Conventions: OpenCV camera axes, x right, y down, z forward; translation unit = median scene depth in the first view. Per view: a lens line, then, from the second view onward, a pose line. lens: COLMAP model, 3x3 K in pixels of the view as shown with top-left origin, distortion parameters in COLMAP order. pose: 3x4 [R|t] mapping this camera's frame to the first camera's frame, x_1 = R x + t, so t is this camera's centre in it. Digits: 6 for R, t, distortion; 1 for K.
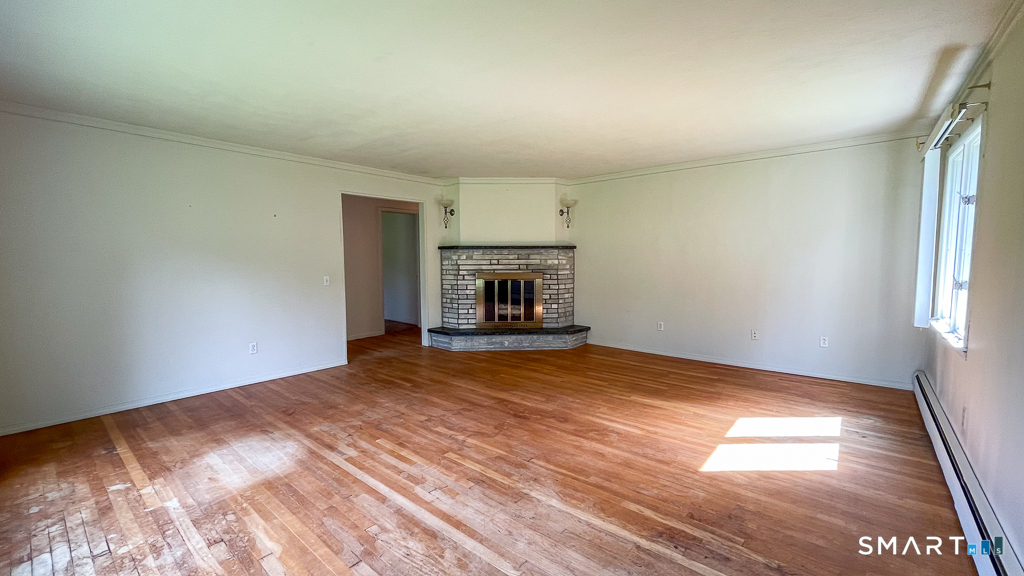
lens RADIAL K [[413.2, 0, 512.0], [0, 413.2, 288.0], [0, 0, 1]] dist [0.000052, -0.000001]
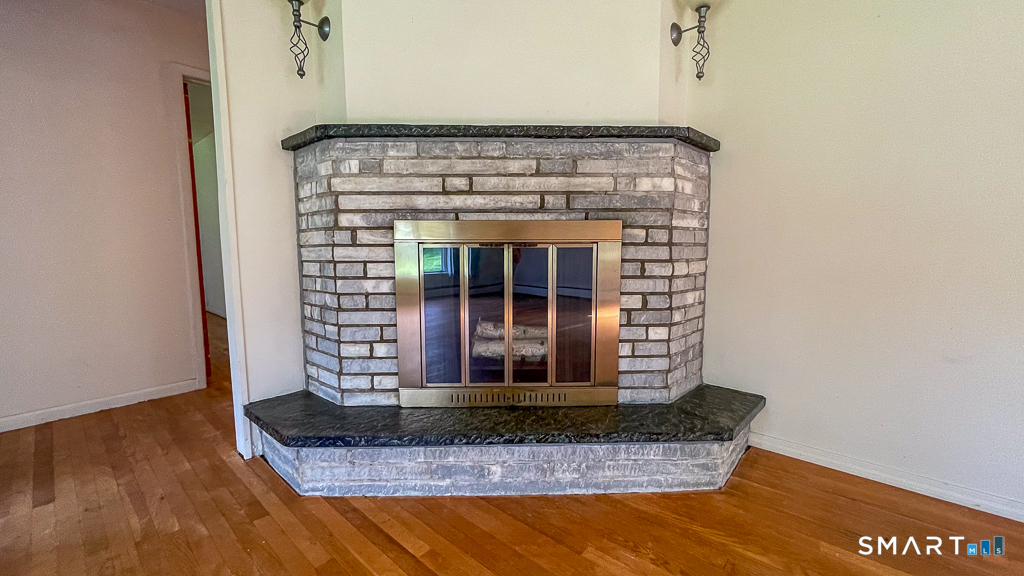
lens RADIAL K [[413.2, 0, 512.0], [0, 413.2, 288.0], [0, 0, 1]] dist [0.000052, -0.000001]
pose [[0.999845, 0.002463, -0.017420, 0.001381], [-0.002023, 0.999679, 0.025238, 0.003430], [0.017476, -0.025199, 0.999530, 0.702601]]
